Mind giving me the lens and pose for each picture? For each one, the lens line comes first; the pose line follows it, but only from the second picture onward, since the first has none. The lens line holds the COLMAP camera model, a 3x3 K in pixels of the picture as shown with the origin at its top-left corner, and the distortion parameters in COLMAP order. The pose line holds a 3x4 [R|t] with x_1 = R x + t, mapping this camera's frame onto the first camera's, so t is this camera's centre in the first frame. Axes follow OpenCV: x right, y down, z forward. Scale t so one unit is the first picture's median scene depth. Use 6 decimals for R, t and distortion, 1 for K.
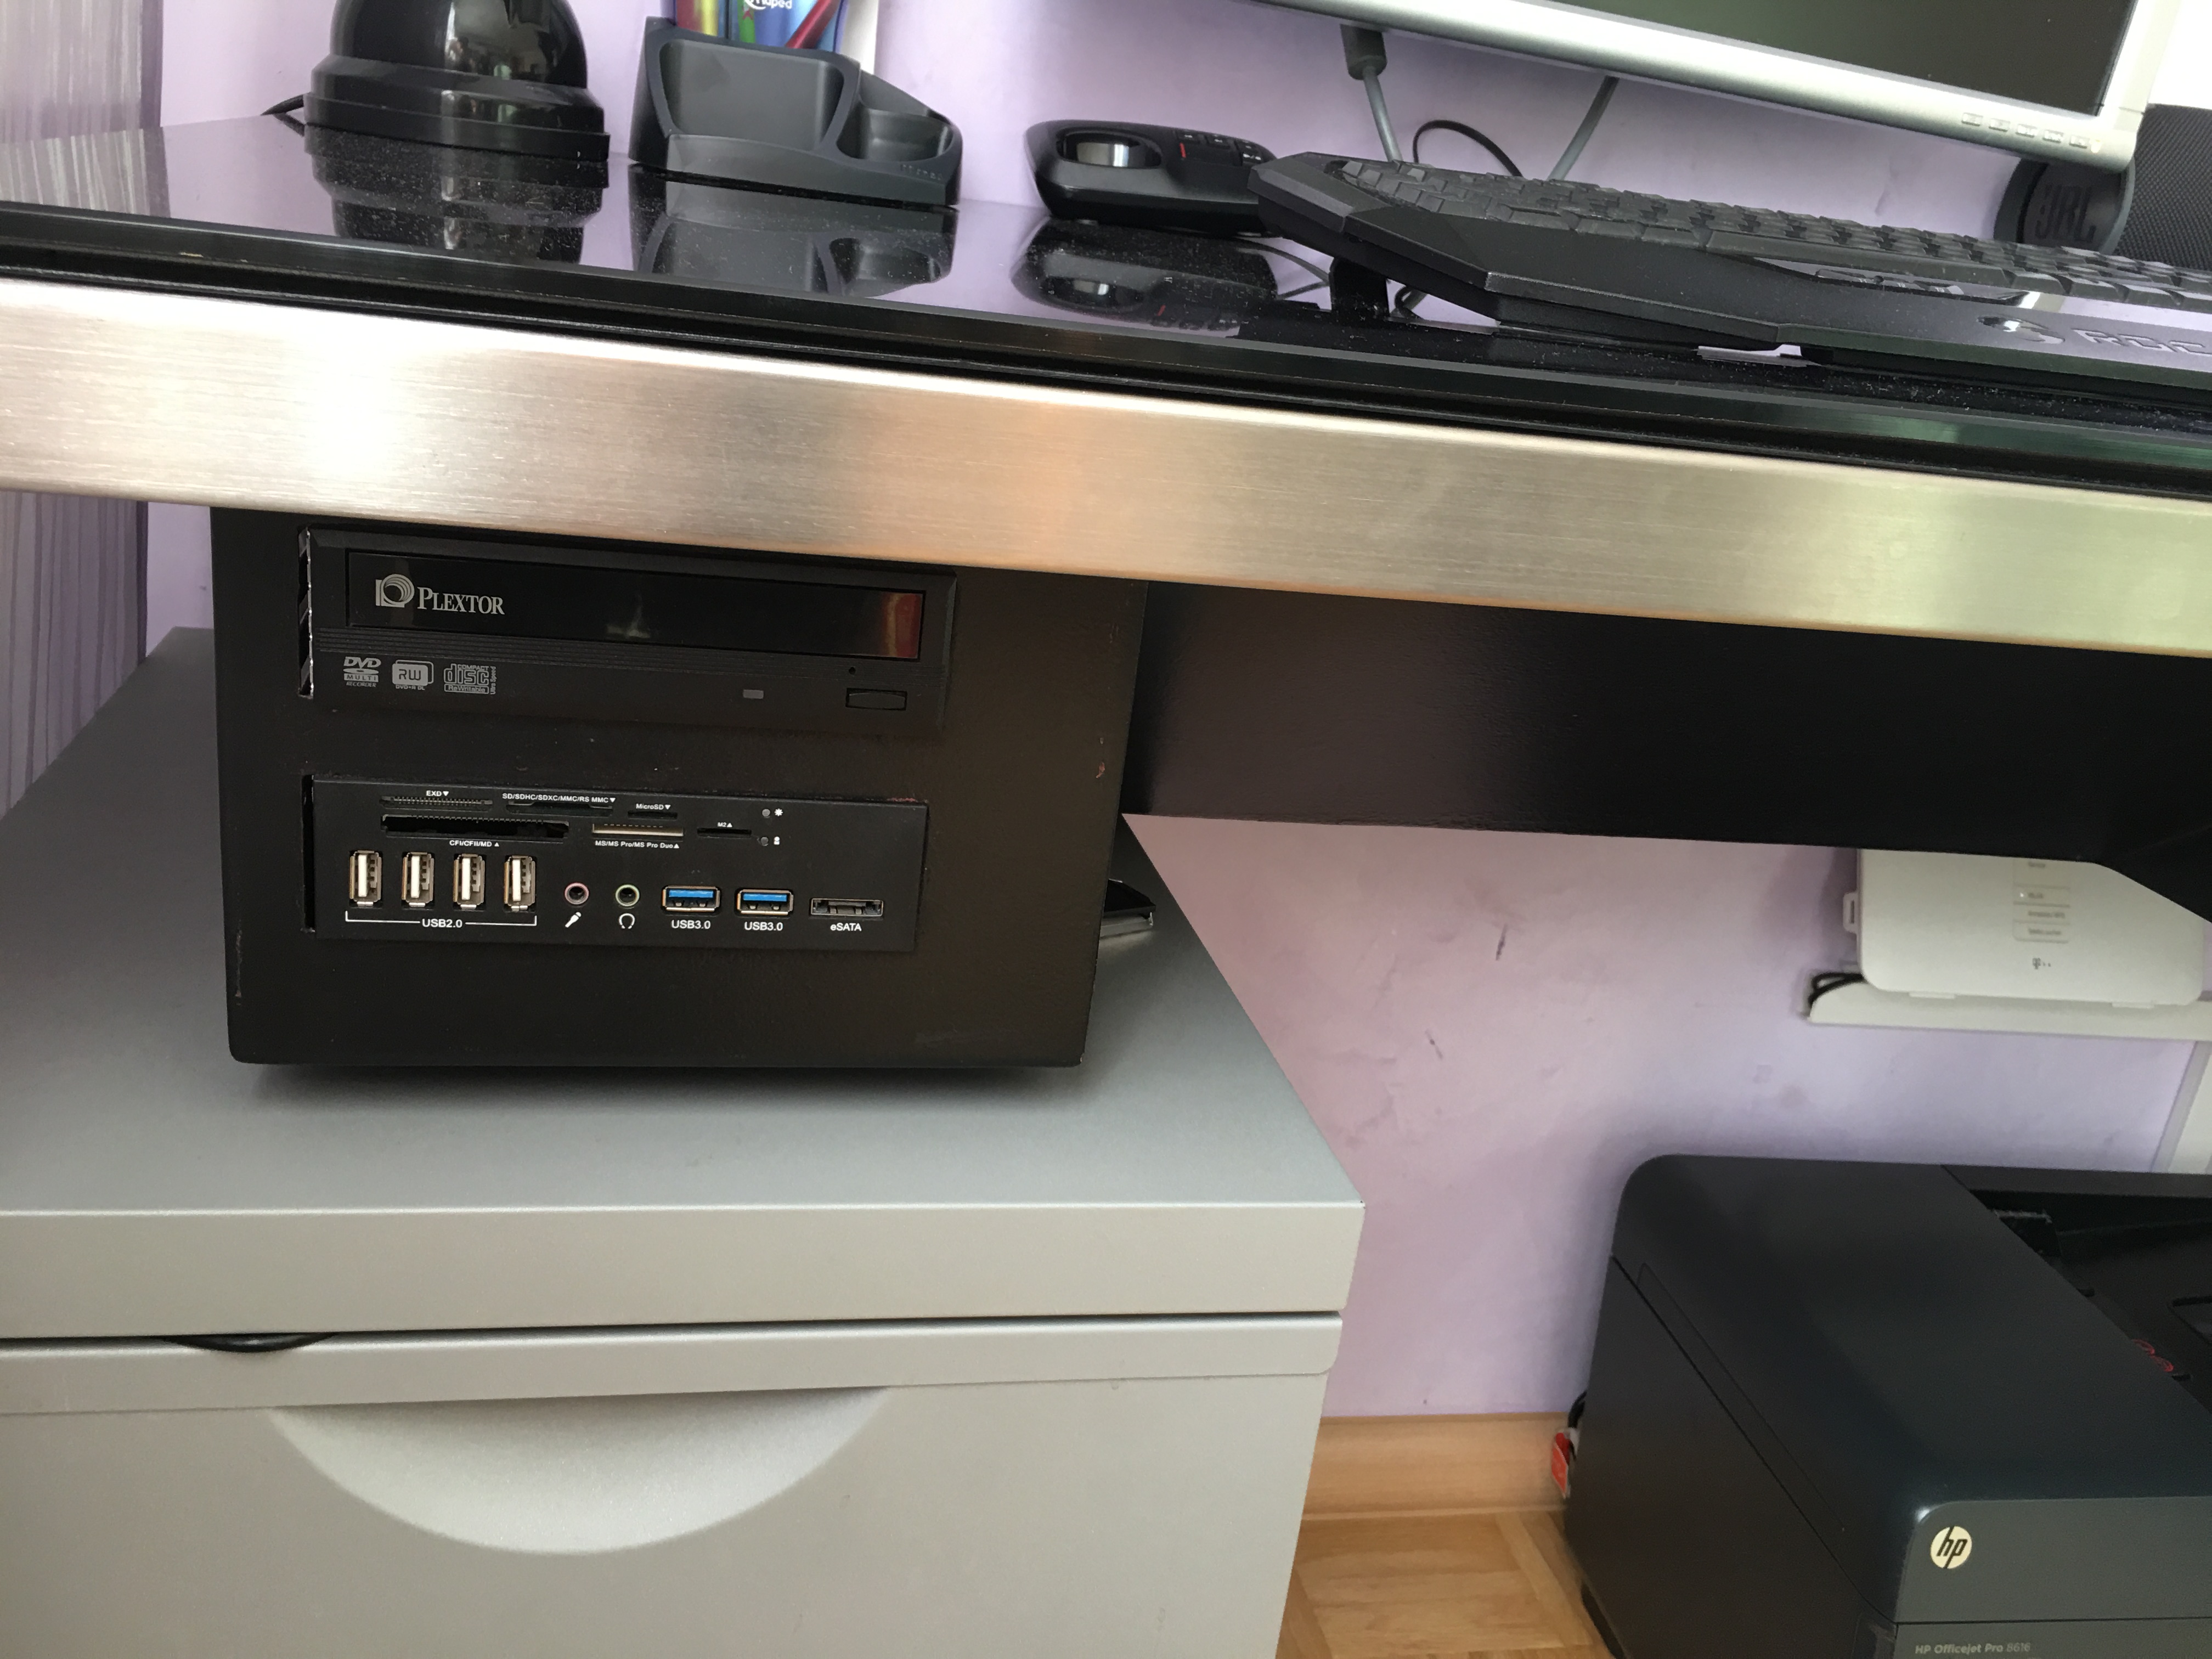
lens RADIAL K [[1867.5, 0, 1106.0], [0, 1867.5, 829.5], [0, 0, 1]] dist [0.094442, -0.138081]
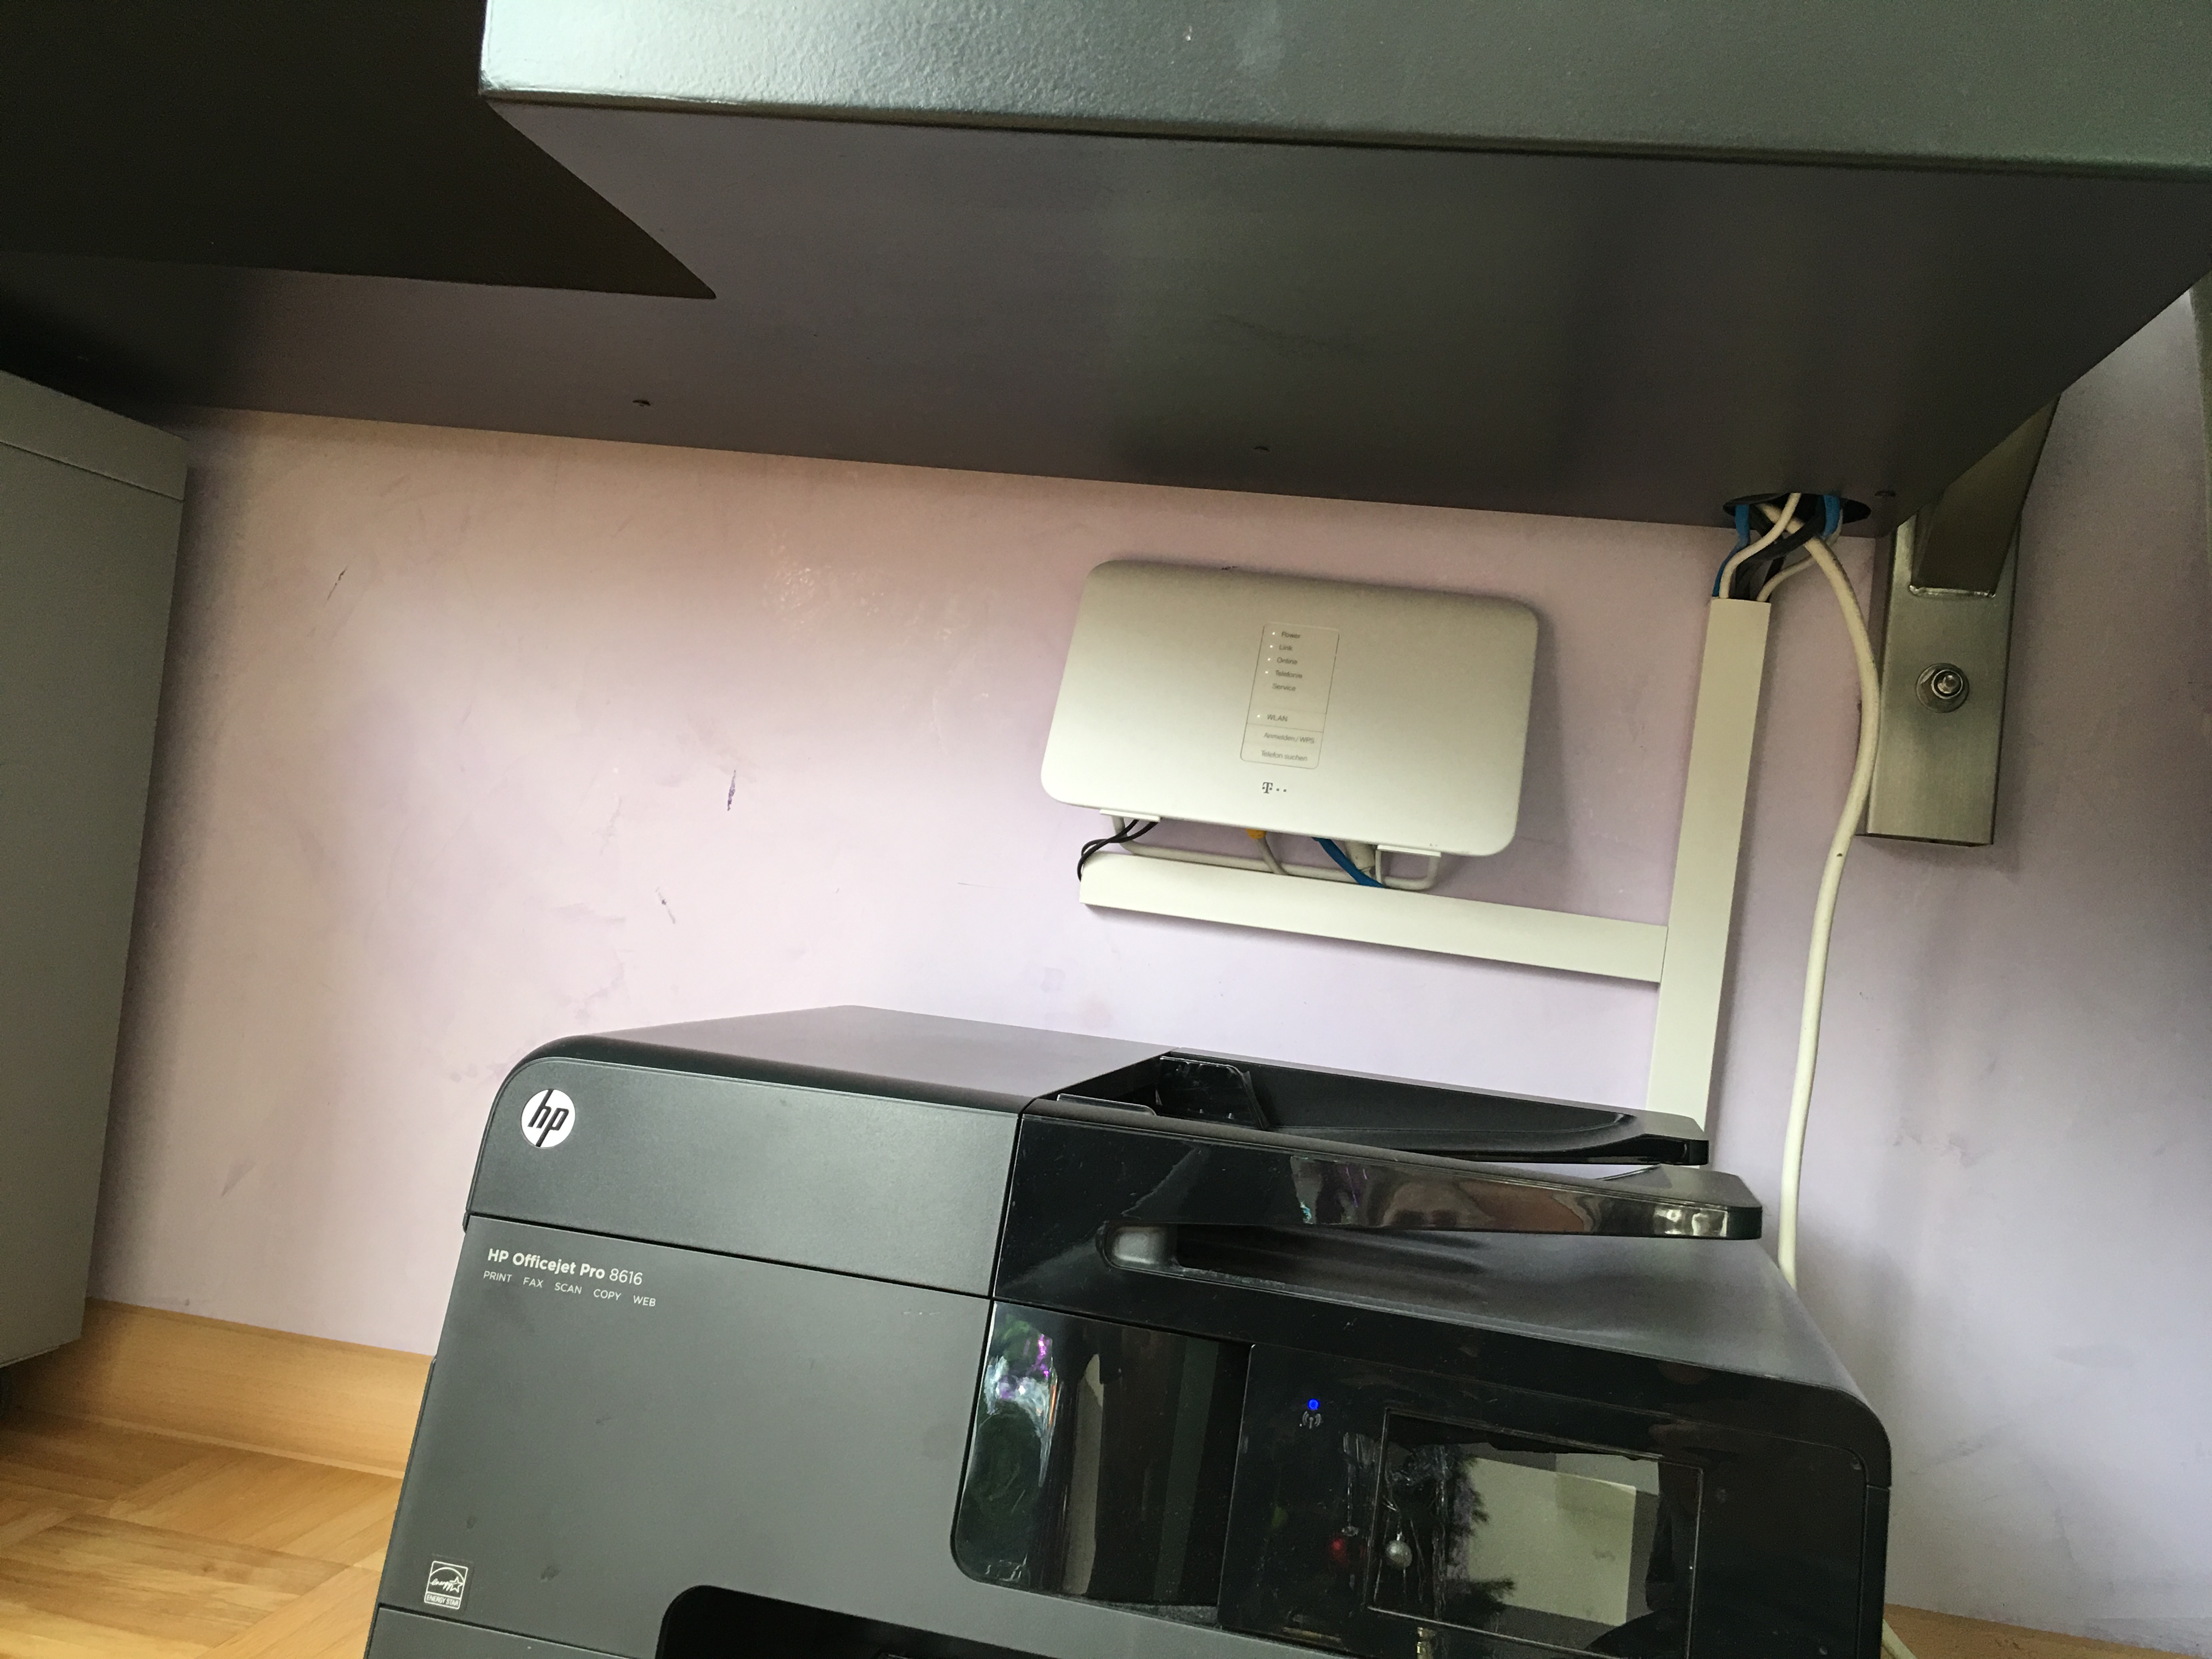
lens RADIAL K [[1867.5, 0, 1106.0], [0, 1867.5, 829.5], [0, 0, 1]] dist [0.094442, -0.138081]
pose [[0.929485, -0.029390, -0.367688, 0.957053], [-0.120257, 0.918211, -0.377395, 0.537523], [0.348706, 0.395000, 0.849929, 0.363779]]
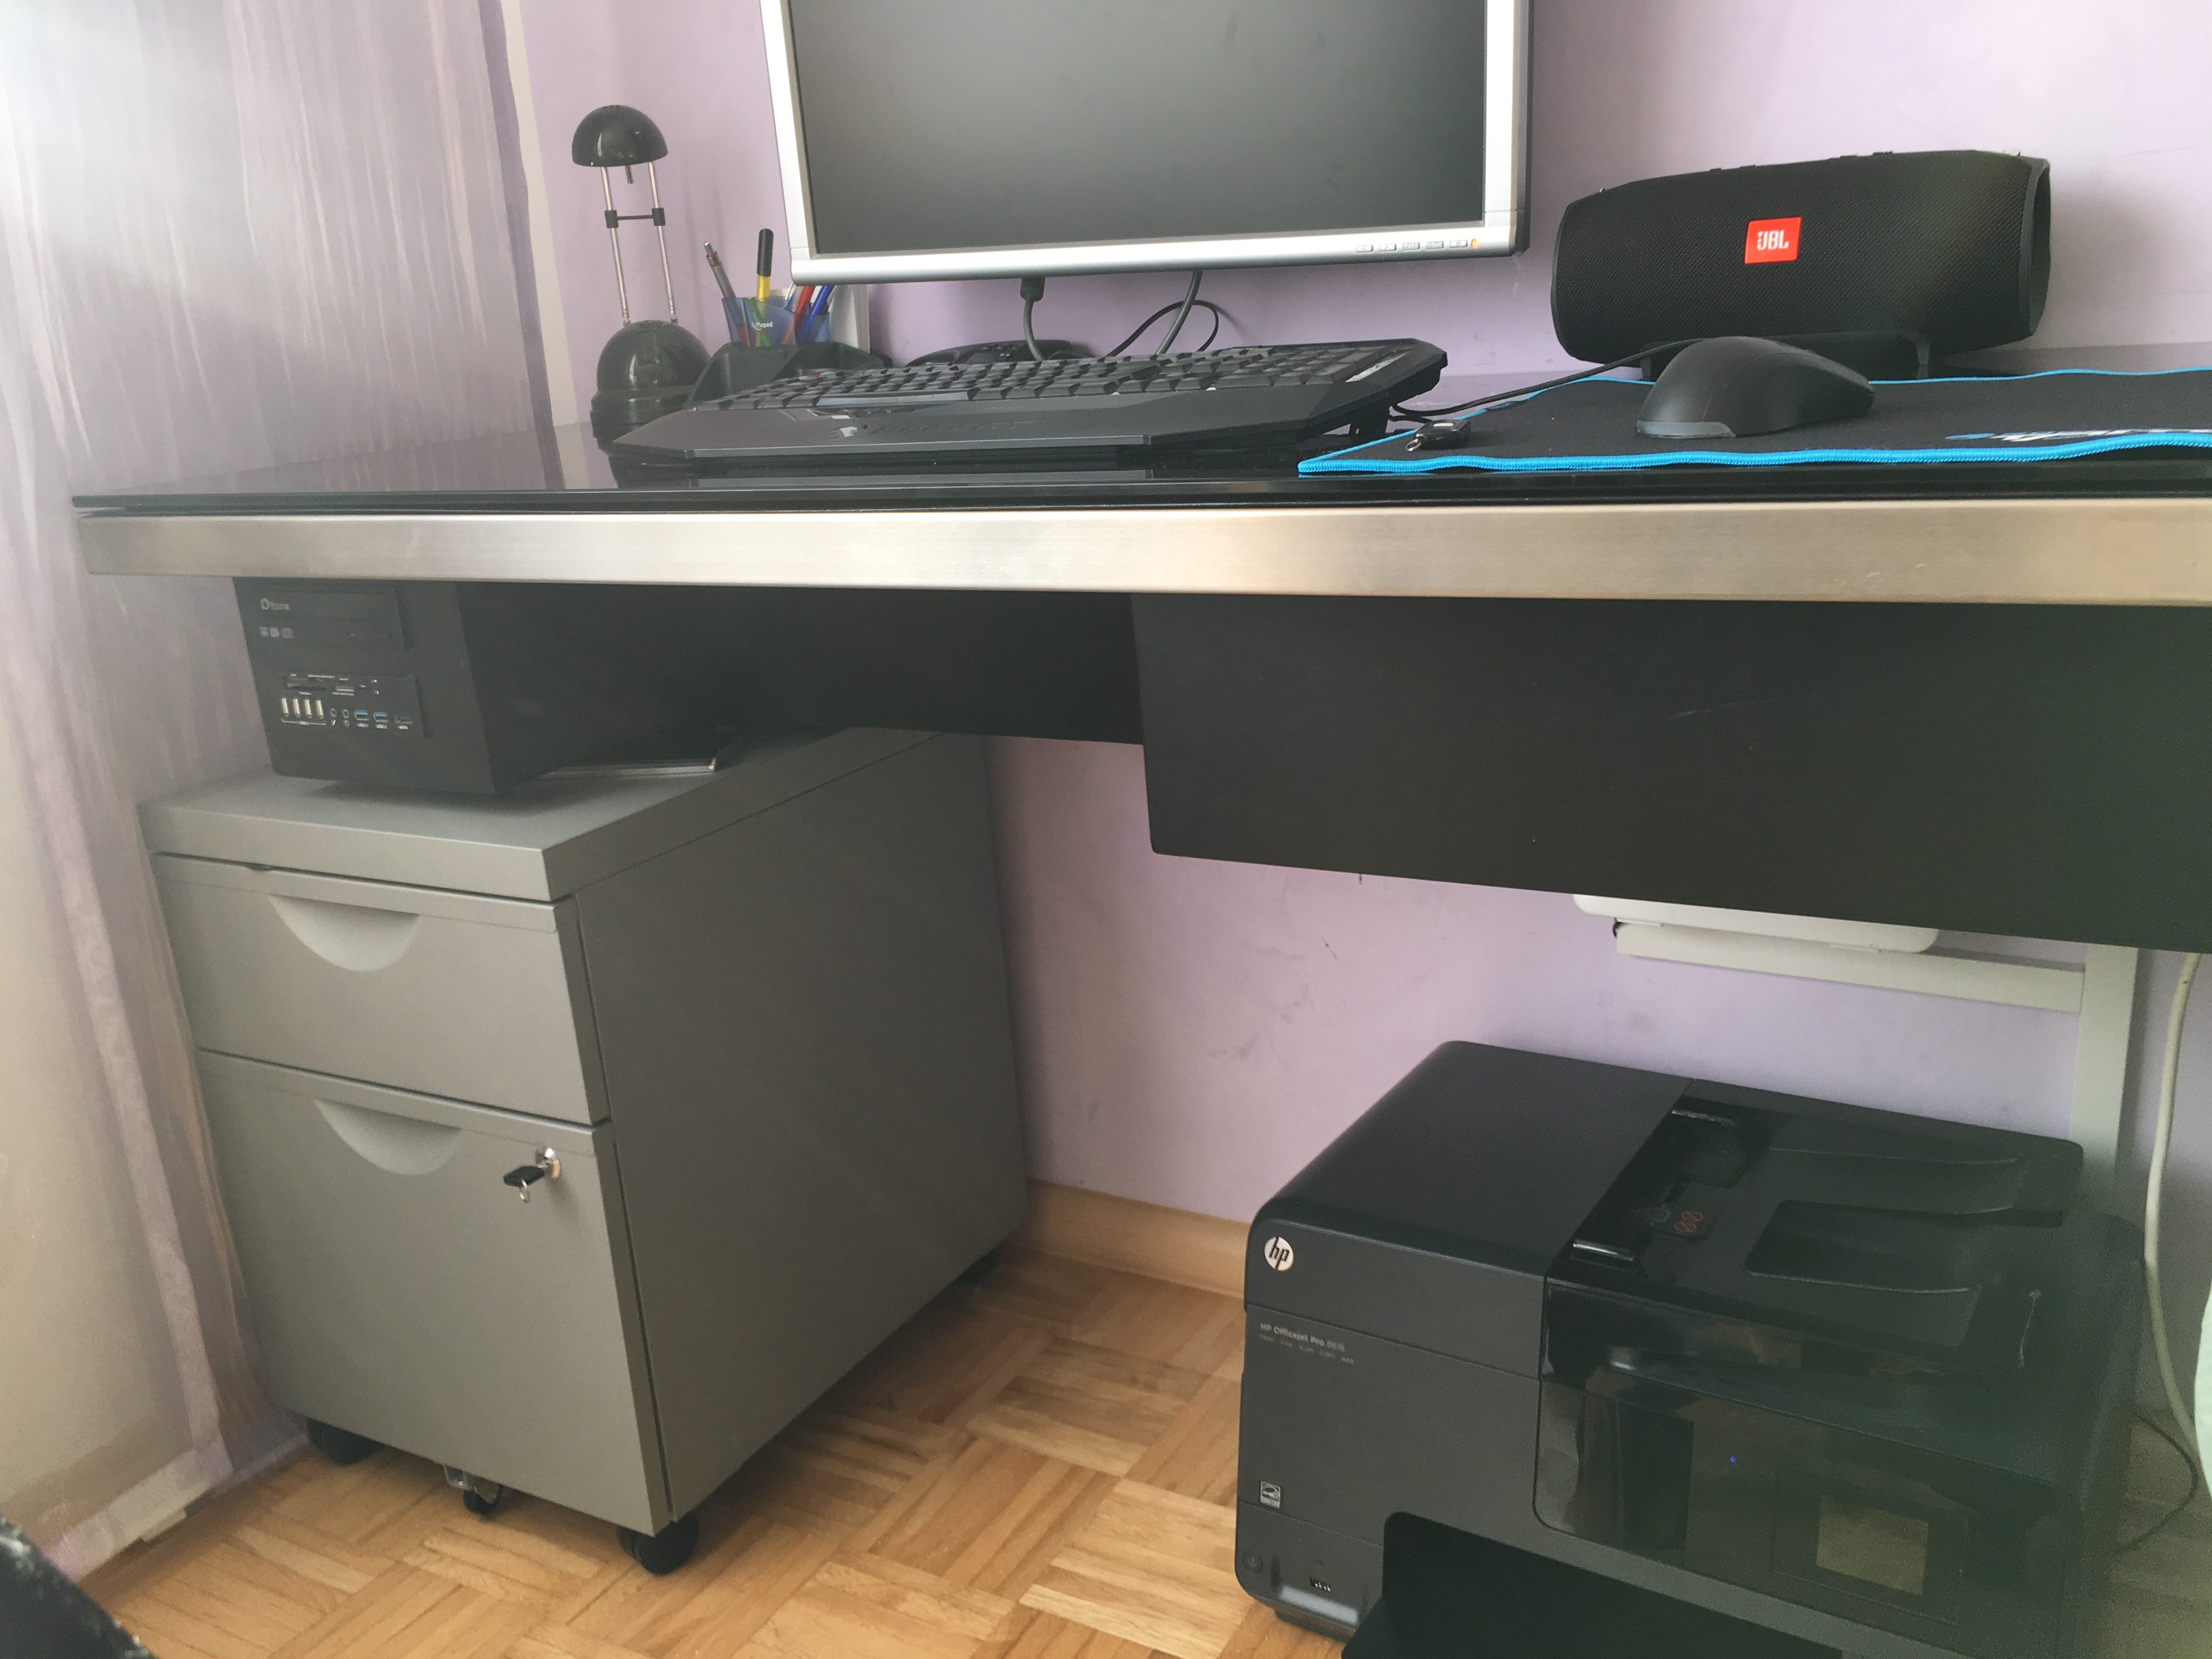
lens RADIAL K [[1867.5, 0, 1106.0], [0, 1867.5, 829.5], [0, 0, 1]] dist [0.094442, -0.138081]
pose [[0.728914, 0.013088, -0.684480, 1.299342], [-0.064823, 0.996645, -0.049975, 0.143695], [0.681529, 0.080798, 0.727317, -0.121686]]
